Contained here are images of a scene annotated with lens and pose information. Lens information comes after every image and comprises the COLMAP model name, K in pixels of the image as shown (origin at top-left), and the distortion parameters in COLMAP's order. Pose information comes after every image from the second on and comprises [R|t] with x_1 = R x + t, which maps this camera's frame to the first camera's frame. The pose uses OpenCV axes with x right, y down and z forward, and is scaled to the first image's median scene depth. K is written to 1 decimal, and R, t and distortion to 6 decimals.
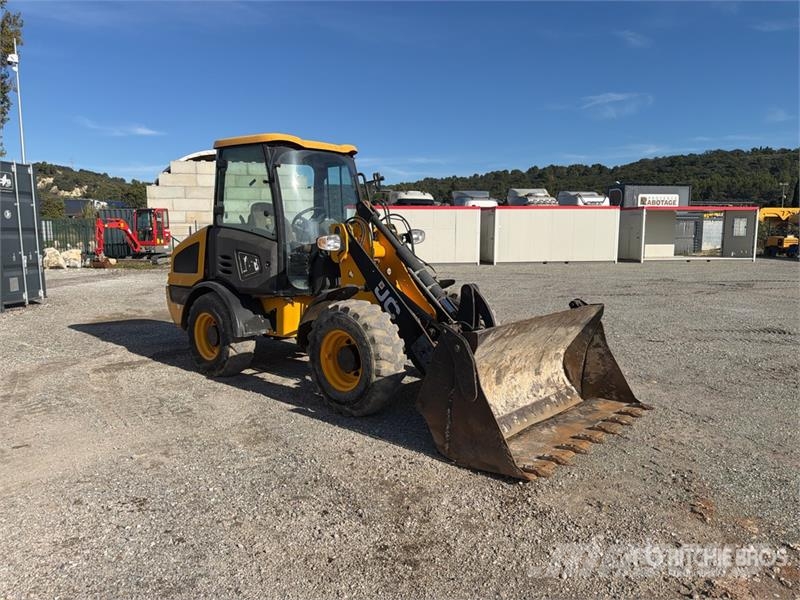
lens RADIAL K [[572.8, 0, 394.5], [0, 572.8, 284.7], [0, 0, 1]] dist [0.047866, -0.065750]
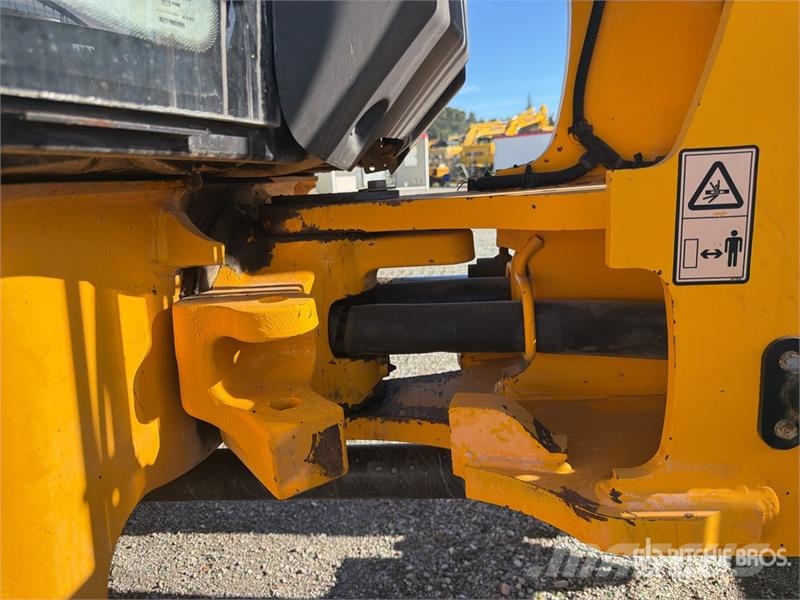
lens RADIAL K [[572.8, 0, 395.6], [0, 572.8, 300.4], [0, 0, 1]] dist [0.047866, -0.065750]
pose [[0.801149, -0.160075, 0.576660, -0.197899], [0.096949, 0.985551, 0.138888, 0.032495], [-0.590561, -0.055363, 0.805092, 1.043814]]
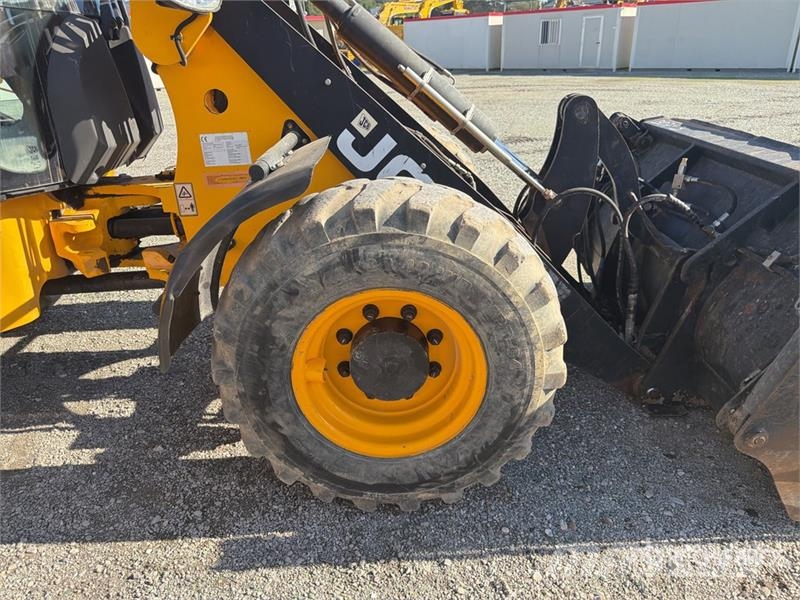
lens RADIAL K [[572.8, 0, 396.7], [0, 572.8, 303.8], [0, 0, 1]] dist [0.047866, -0.065750]
pose [[0.721092, -0.300273, 0.624389, -0.257056], [0.093944, 0.935256, 0.341278, -0.014233], [-0.686440, -0.187435, 0.702615, 0.721293]]
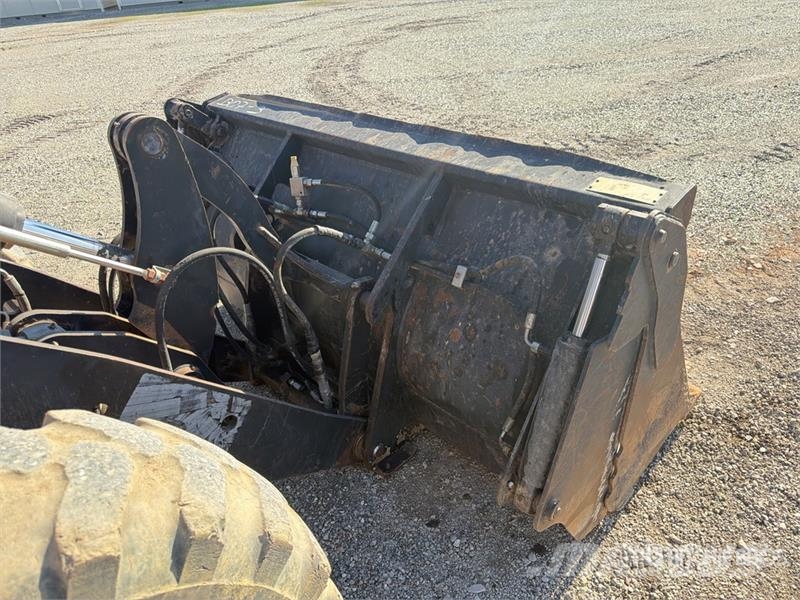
lens RADIAL K [[572.8, 0, 398.9], [0, 572.8, 300.2], [0, 0, 1]] dist [0.047866, -0.065750]
pose [[0.029689, -0.529705, 0.847662, -0.123734], [0.176187, 0.837532, 0.517203, -0.043175], [-0.983909, 0.133991, 0.118193, 0.811332]]
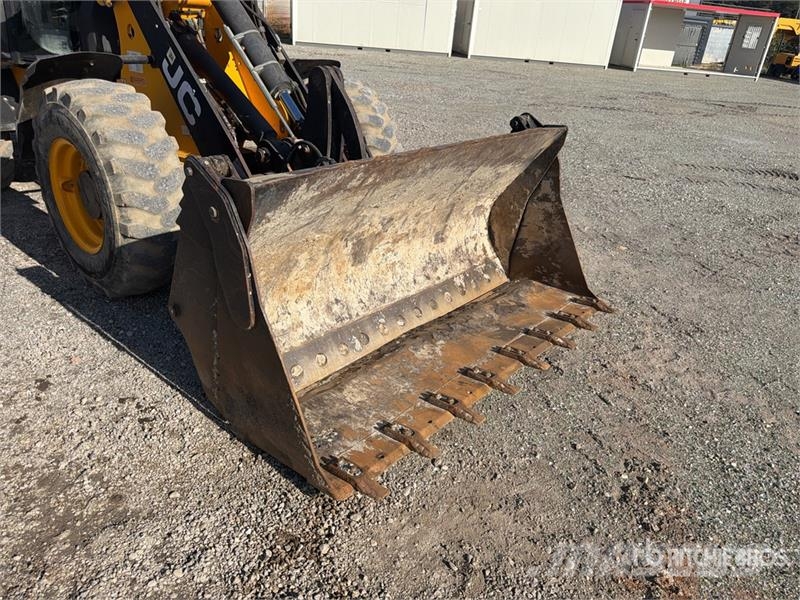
lens RADIAL K [[572.8, 0, 402.5], [0, 572.8, 296.4], [0, 0, 1]] dist [0.047866, -0.065750]
pose [[0.995367, 0.058334, 0.076435, 0.163045], [-0.081727, 0.932068, 0.352945, 0.001669], [-0.050654, -0.357556, 0.932517, 0.409296]]
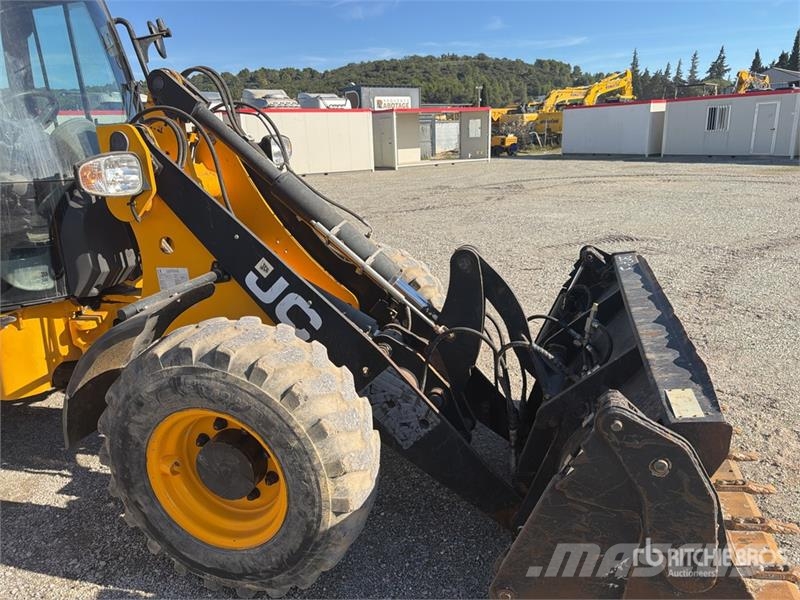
lens RADIAL K [[572.8, 0, 395.6], [0, 572.8, 298.1], [0, 0, 1]] dist [0.047866, -0.065750]
pose [[0.888811, -0.155934, 0.430928, -0.125093], [0.078776, 0.978320, 0.191533, -0.052427], [-0.451452, -0.136290, 0.881825, 0.565335]]
